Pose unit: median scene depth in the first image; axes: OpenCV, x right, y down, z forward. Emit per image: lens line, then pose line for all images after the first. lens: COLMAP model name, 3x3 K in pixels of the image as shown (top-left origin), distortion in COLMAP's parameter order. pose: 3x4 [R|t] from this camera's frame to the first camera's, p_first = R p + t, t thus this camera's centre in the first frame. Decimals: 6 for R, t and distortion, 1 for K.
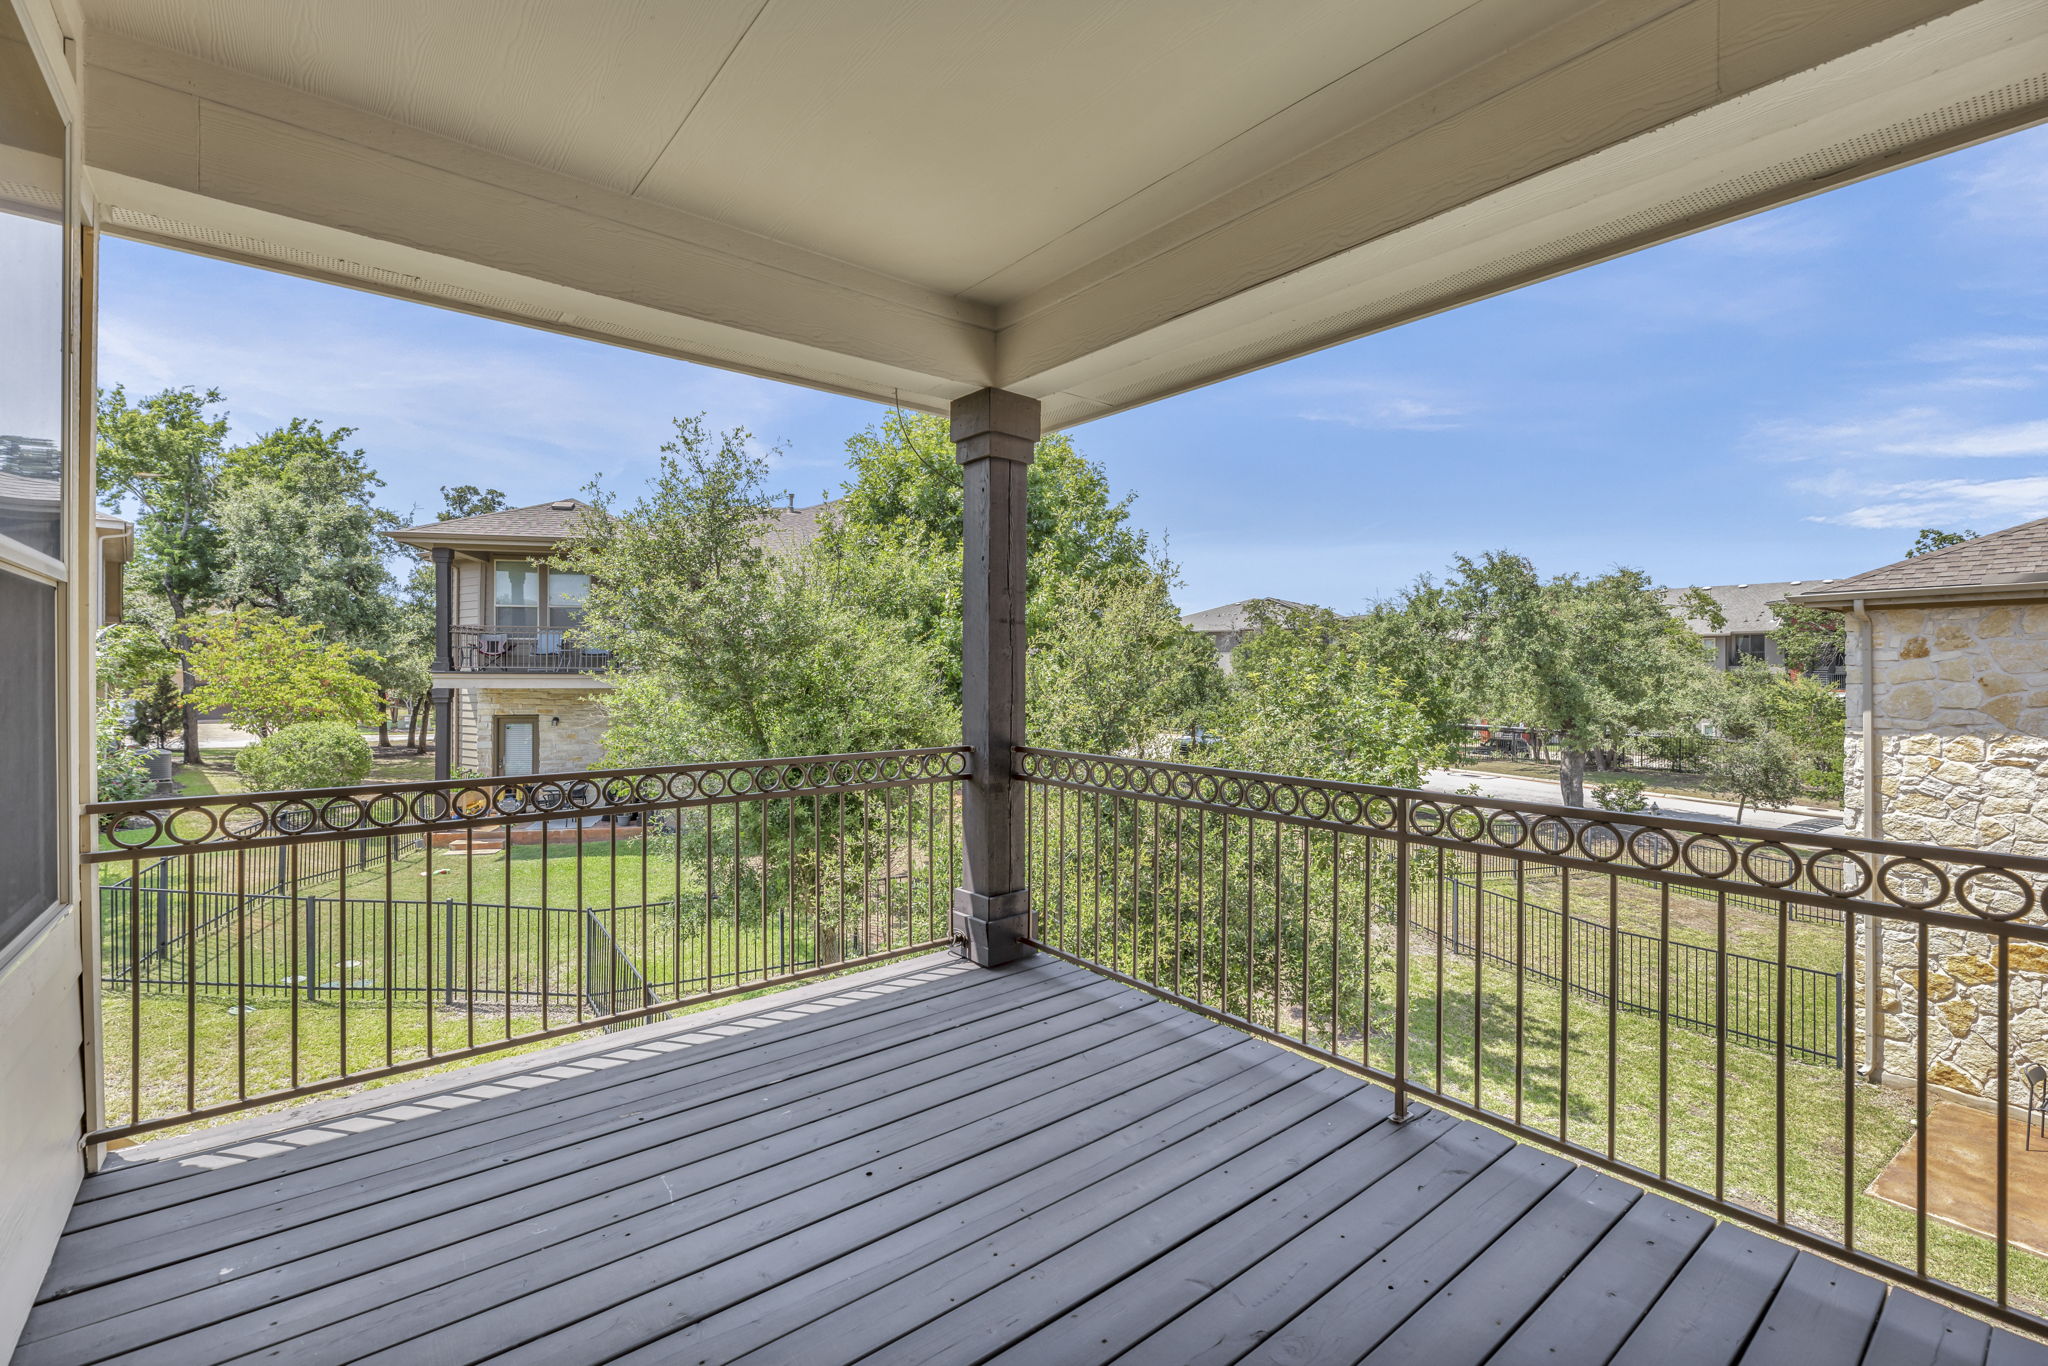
lens RADIAL K [[878.7, 0, 1020.6], [0, 878.7, 679.9], [0, 0, 1]] dist [0.001301, 0.000201]
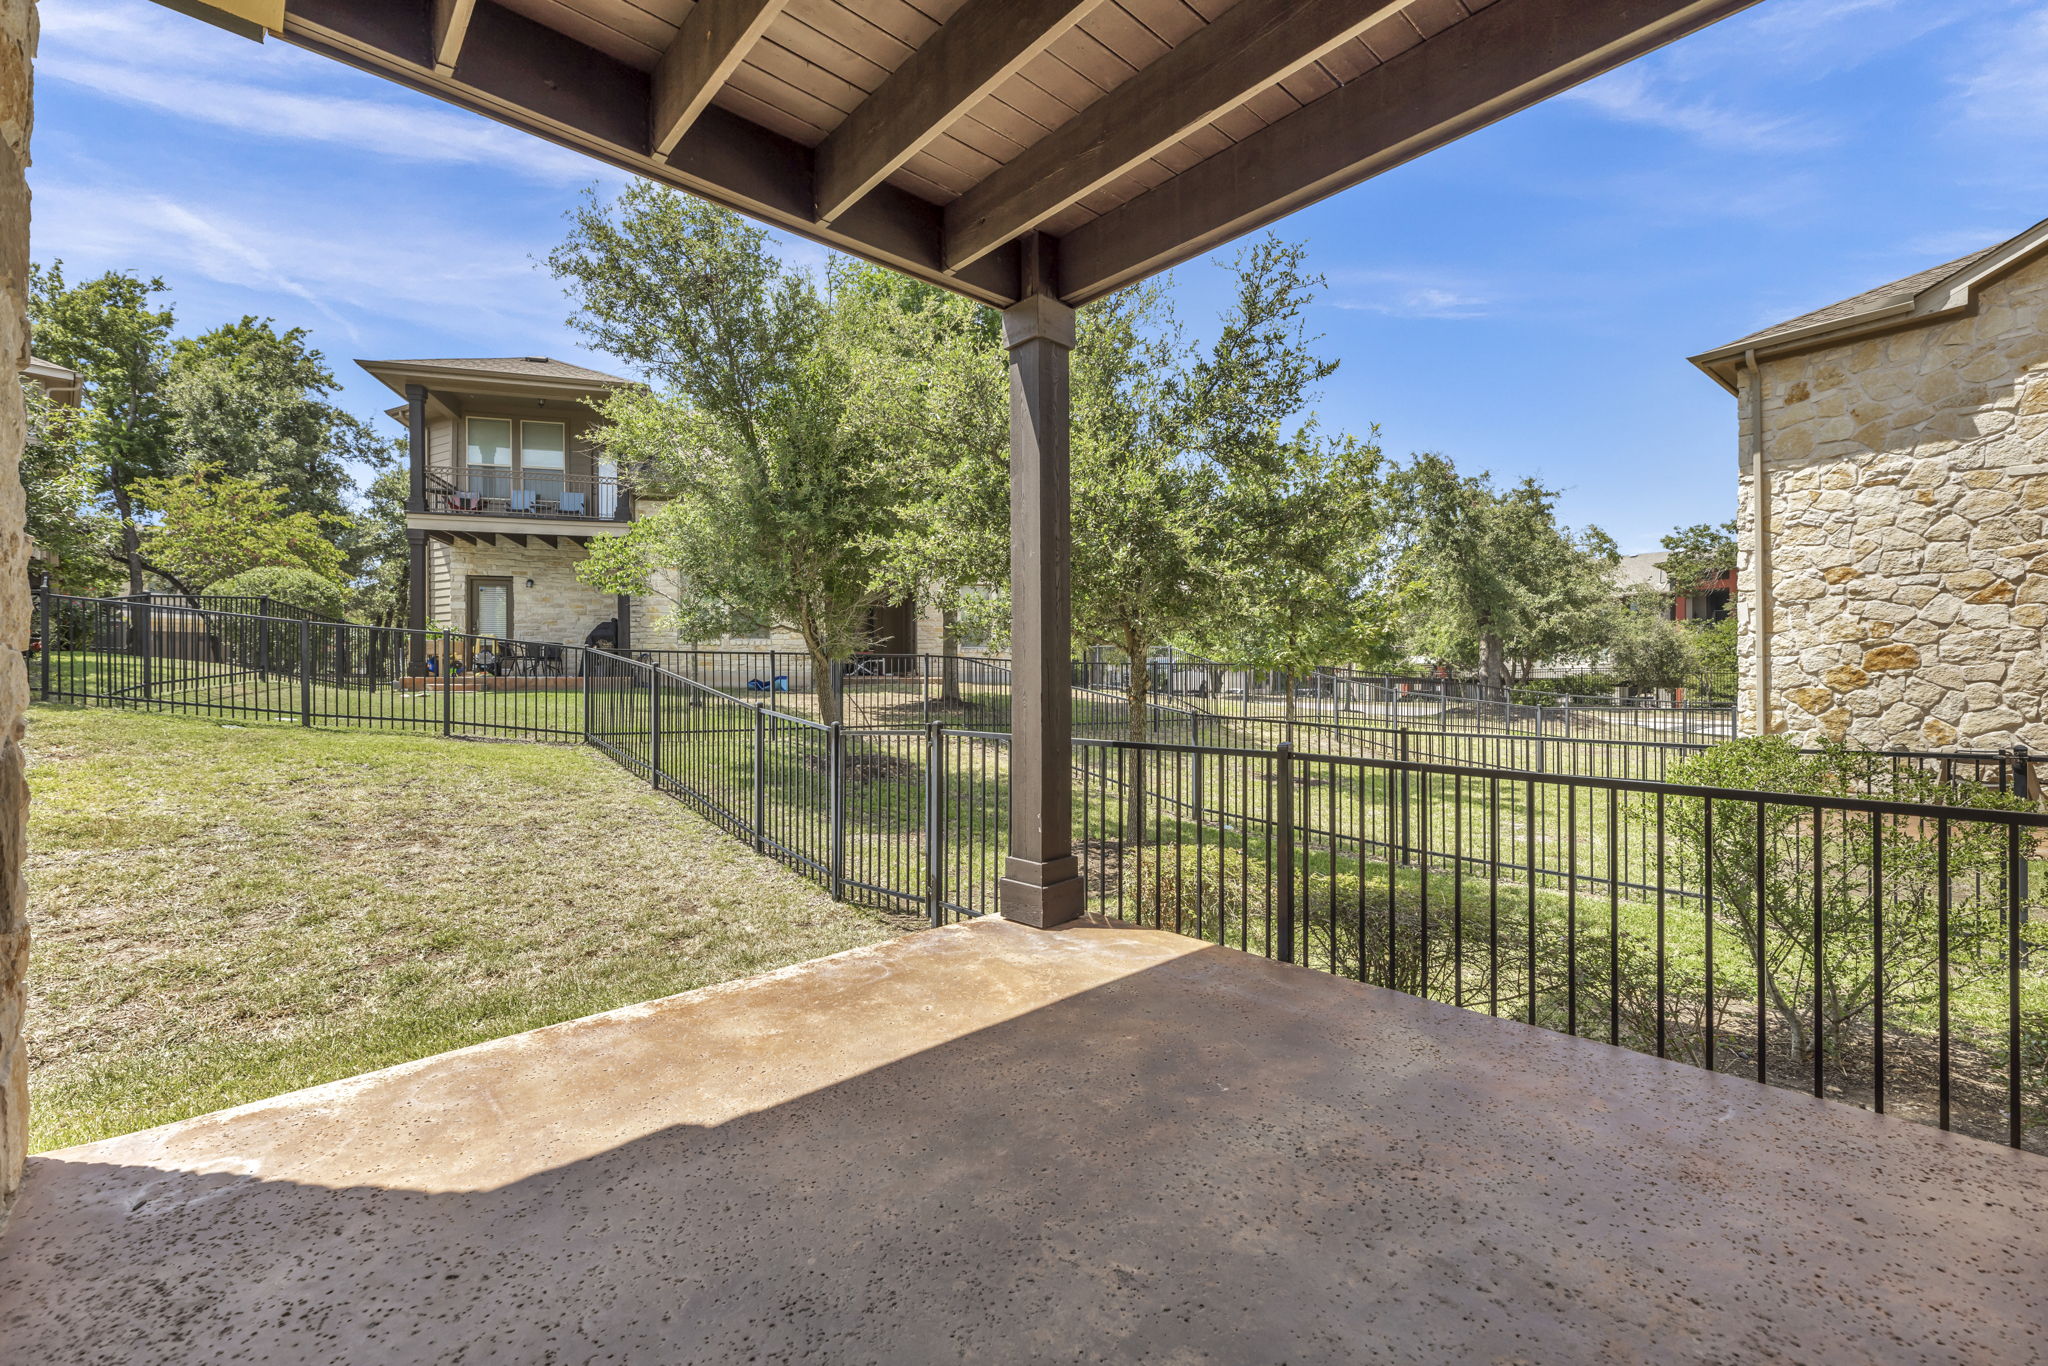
lens RADIAL K [[842.8, 0, 1023.7], [0, 842.8, 681.9], [0, 0, 1]] dist [0.002369, 0.000697]
pose [[0.997923, -0.014796, 0.062696, -0.023204], [0.014429, 0.999876, 0.006288, 0.165839], [-0.062782, -0.005370, 0.998013, -0.009529]]
